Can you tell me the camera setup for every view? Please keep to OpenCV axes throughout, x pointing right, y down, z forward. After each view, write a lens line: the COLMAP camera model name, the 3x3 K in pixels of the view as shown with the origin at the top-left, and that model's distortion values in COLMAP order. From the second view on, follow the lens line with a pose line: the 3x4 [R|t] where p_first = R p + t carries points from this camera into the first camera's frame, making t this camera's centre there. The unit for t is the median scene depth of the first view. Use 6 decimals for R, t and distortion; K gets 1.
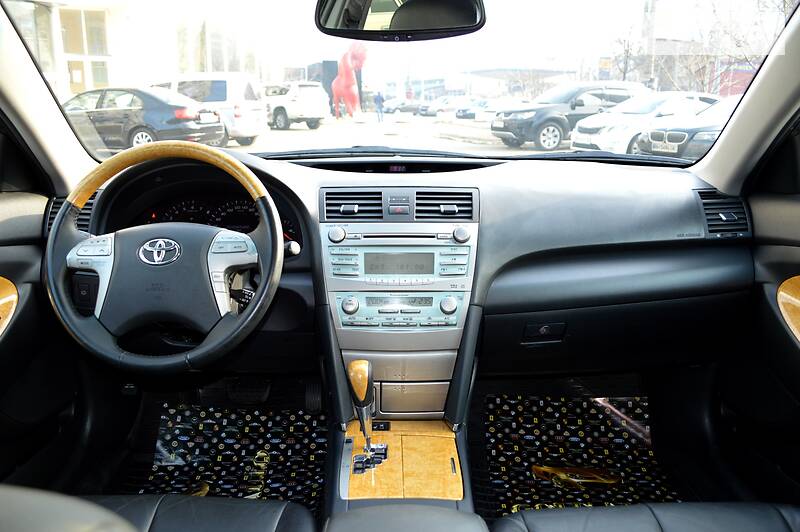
lens RADIAL K [[640.3, 0, 398.8], [0, 640.3, 267.1], [0, 0, 1]] dist [-0.081804, 0.005641]
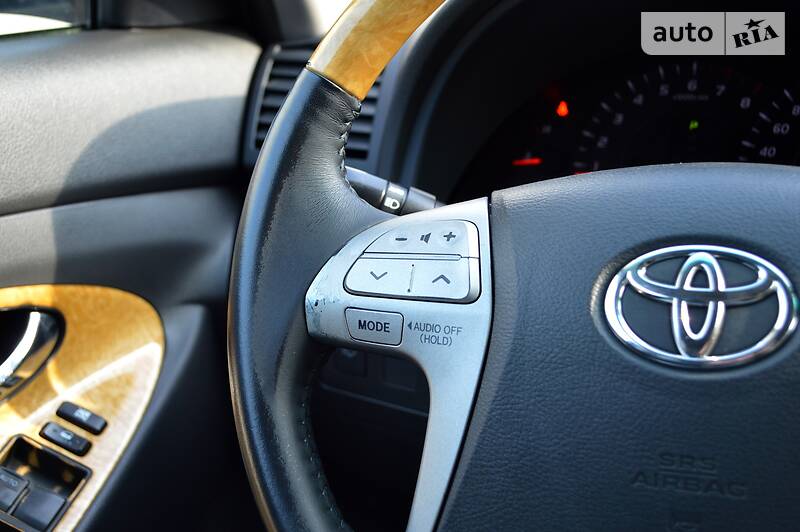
lens RADIAL K [[1073.8, 0, 392.4], [0, 1073.8, 280.6], [0, 0, 1]] dist [-0.022717, 0.000000]
pose [[0.917813, 0.086385, -0.387500, -0.274388], [-0.045813, 0.992565, 0.112763, -0.057760], [0.394360, -0.085743, 0.914947, 0.512692]]
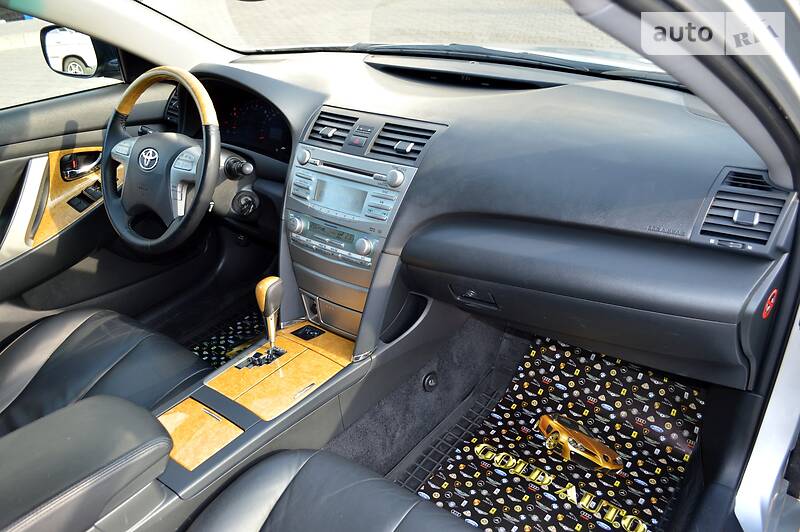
lens RADIAL K [[640.3, 0, 400.9], [0, 640.3, 268.6], [0, 0, 1]] dist [-0.081804, 0.005641]
pose [[0.790140, 0.263497, -0.553397, 0.660141], [-0.097801, 0.945509, 0.310559, -0.217692], [0.605074, -0.191262, 0.772855, 0.229248]]
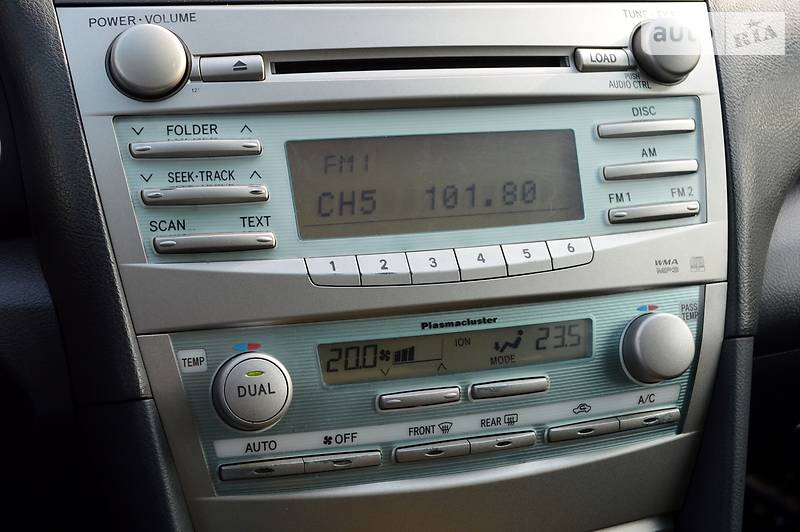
lens RADIAL K [[1170.4, 0, 408.0], [0, 1170.4, 267.2], [0, 0, 1]] dist [-0.021308, 0.000000]
pose [[0.950752, -0.075119, 0.300711, -0.134324], [0.035793, 0.990305, 0.134218, -0.031272], [-0.307878, -0.116845, 0.944224, 0.583276]]
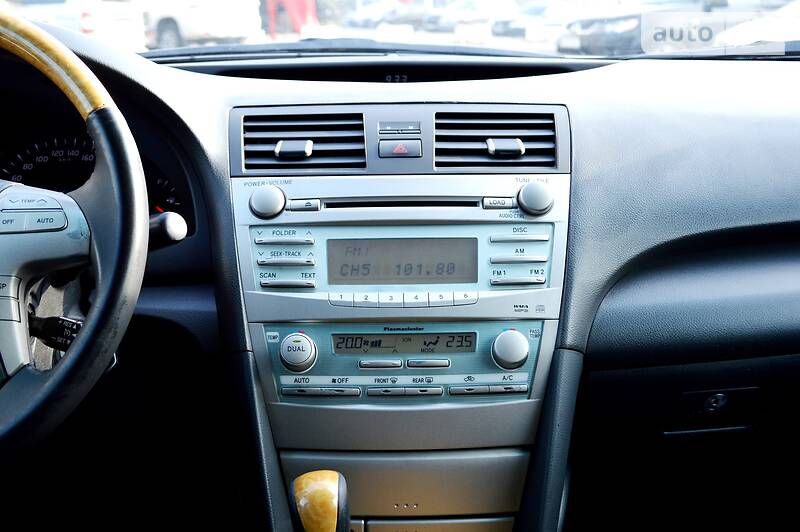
lens RADIAL K [[1170.4, 0, 398.1], [0, 1170.4, 268.4], [0, 0, 1]] dist [-0.021308, 0.000000]
pose [[0.999904, -0.011228, 0.008128, -0.009185], [0.011514, 0.999285, -0.036016, 0.029000], [-0.007718, 0.036106, 0.999318, 0.145826]]
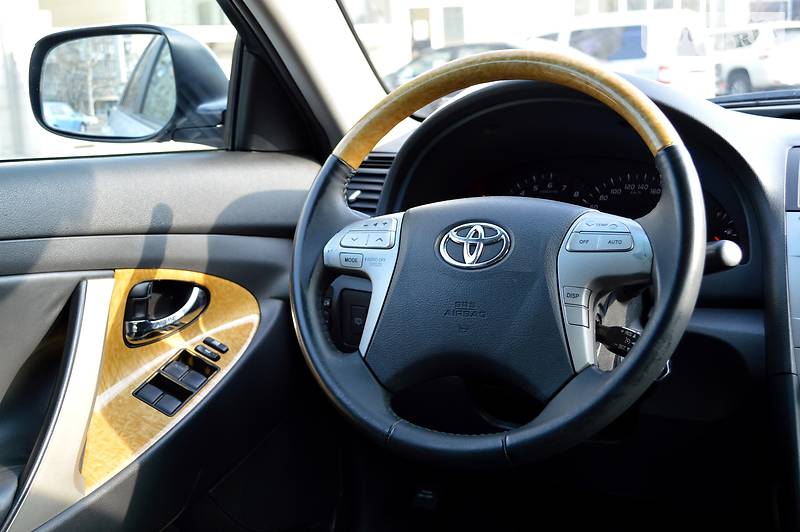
lens RADIAL K [[1073.8, 0, 399.0], [0, 1073.8, 266.4], [0, 0, 1]] dist [-0.022717, 0.000000]
pose [[0.884579, 0.041625, -0.464530, -0.000350], [-0.073570, 0.995993, -0.050849, 0.038308], [0.460552, 0.079156, 0.884096, 0.118397]]
